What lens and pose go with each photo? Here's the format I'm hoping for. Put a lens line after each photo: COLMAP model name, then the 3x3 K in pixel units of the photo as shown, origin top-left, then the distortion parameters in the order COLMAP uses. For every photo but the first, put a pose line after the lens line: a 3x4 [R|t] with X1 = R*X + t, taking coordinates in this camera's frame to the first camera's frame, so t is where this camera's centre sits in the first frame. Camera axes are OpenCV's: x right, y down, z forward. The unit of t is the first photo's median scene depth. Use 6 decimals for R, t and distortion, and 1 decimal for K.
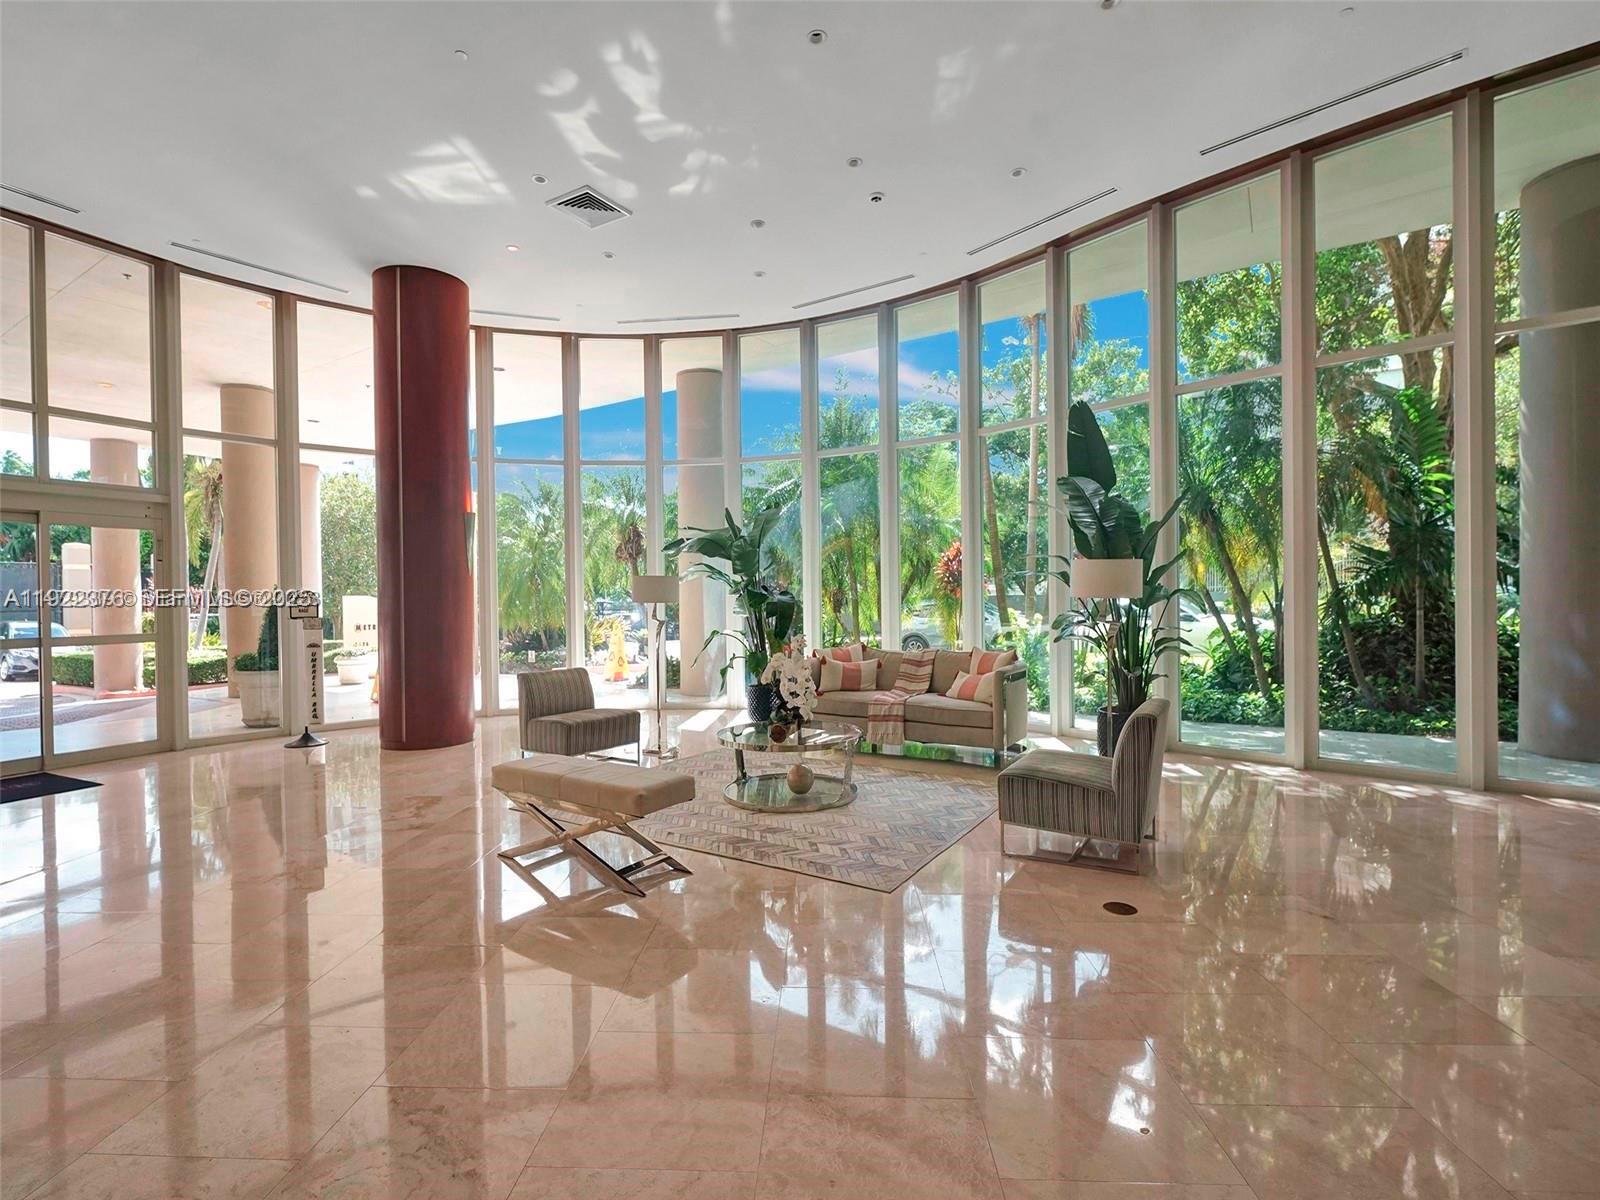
lens RADIAL K [[752.3, 0, 795.1], [0, 752.3, 602.5], [0, 0, 1]] dist [-0.002233, -0.000173]
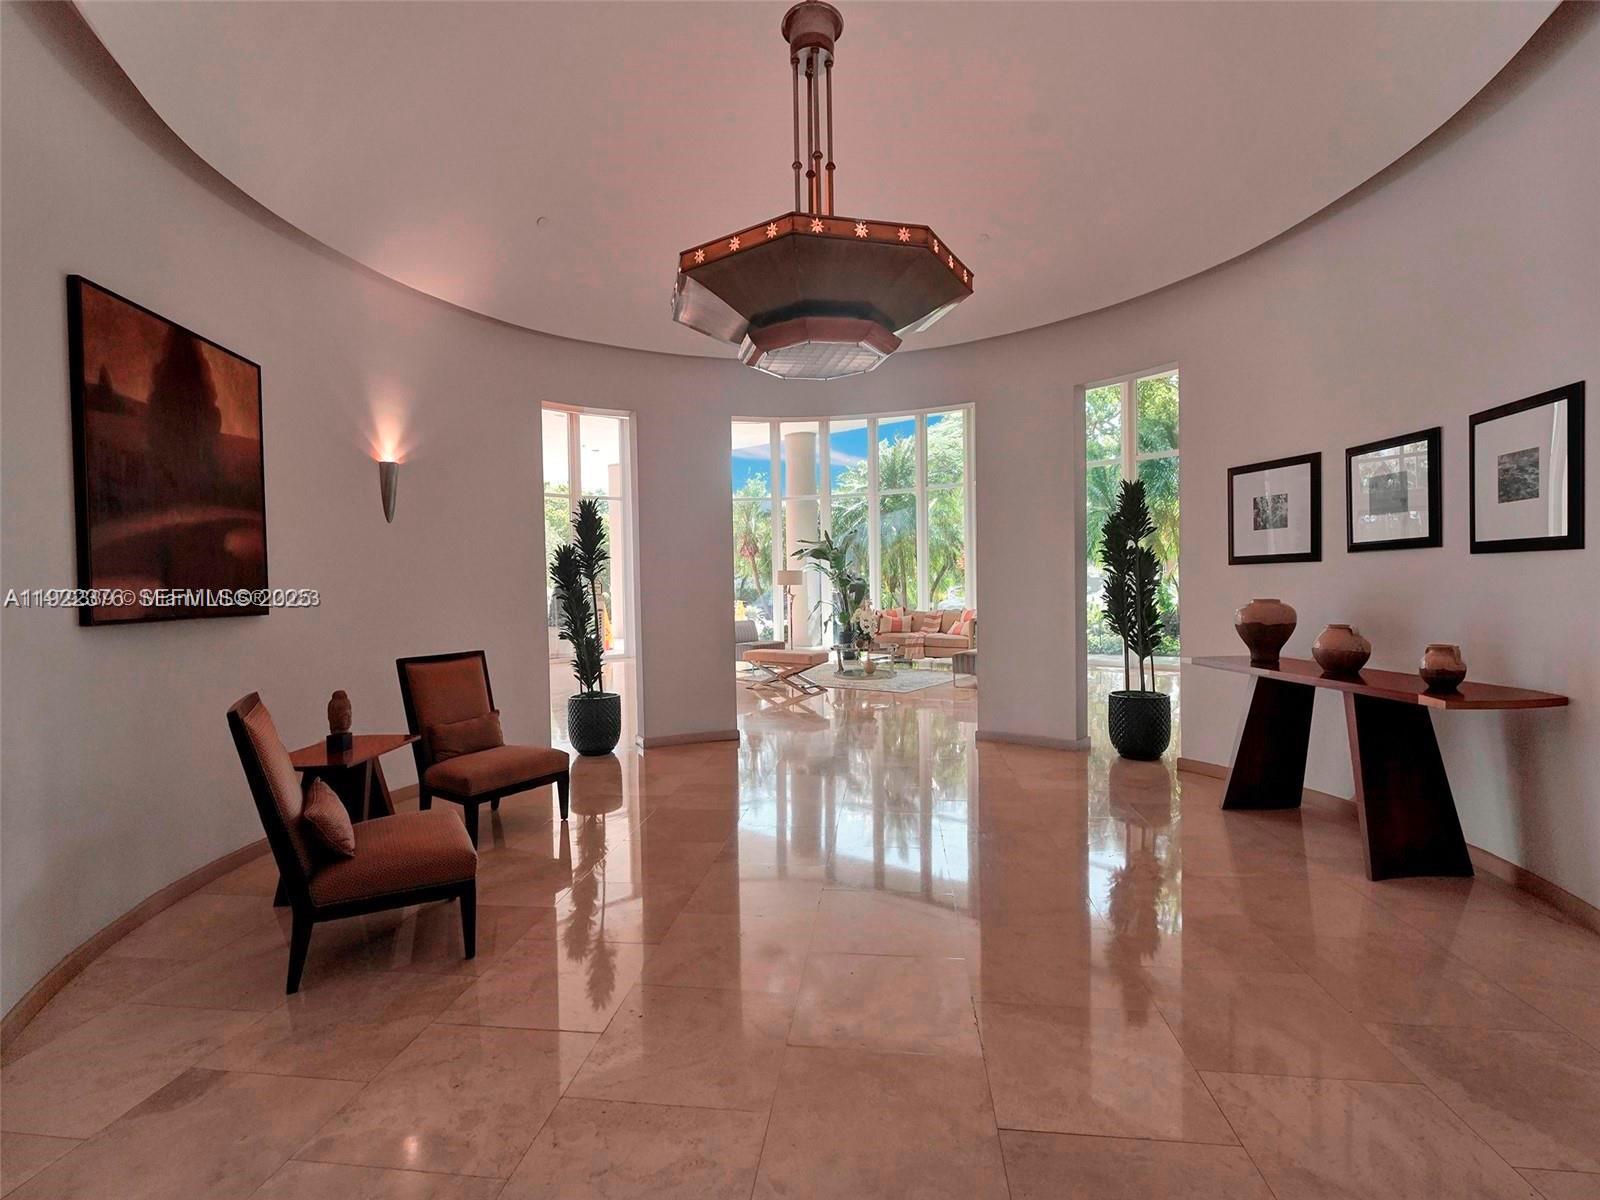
lens RADIAL K [[752.3, 0, 799.6], [0, 752.3, 596.0], [0, 0, 1]] dist [-0.002233, -0.000173]
pose [[0.996918, -0.004111, -0.078341, -0.016408], [0.004965, 0.999930, 0.010706, 0.007548], [0.078291, -0.011062, 0.996869, -0.788750]]
